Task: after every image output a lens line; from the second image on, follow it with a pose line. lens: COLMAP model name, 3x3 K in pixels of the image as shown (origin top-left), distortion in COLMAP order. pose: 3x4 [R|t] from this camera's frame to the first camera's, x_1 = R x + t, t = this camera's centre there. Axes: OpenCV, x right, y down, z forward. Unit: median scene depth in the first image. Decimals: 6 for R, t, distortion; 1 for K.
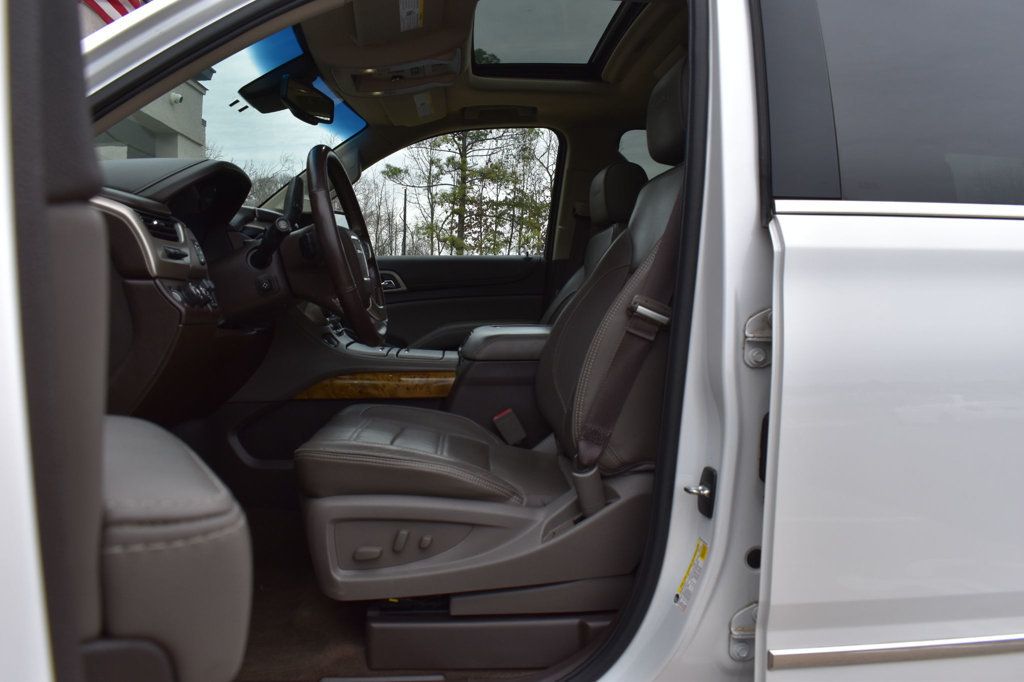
lens RADIAL K [[803.4, 0, 501.3], [0, 803.4, 346.8], [0, 0, 1]] dist [-0.102201, 0.026734]
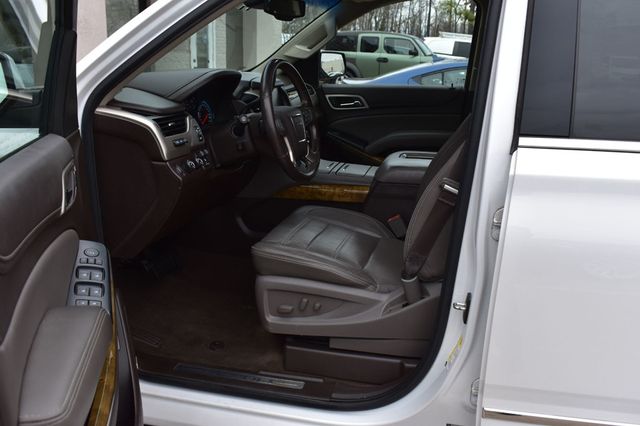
lens RADIAL K [[567.4, 0, 321.8], [0, 567.4, 210.4], [0, 0, 1]] dist [-0.112647, 0.000762]
pose [[0.953358, 0.080149, -0.291005, 0.261816], [-0.017166, 0.976938, 0.212834, -0.229126], [0.301352, -0.197912, 0.932747, -0.121467]]
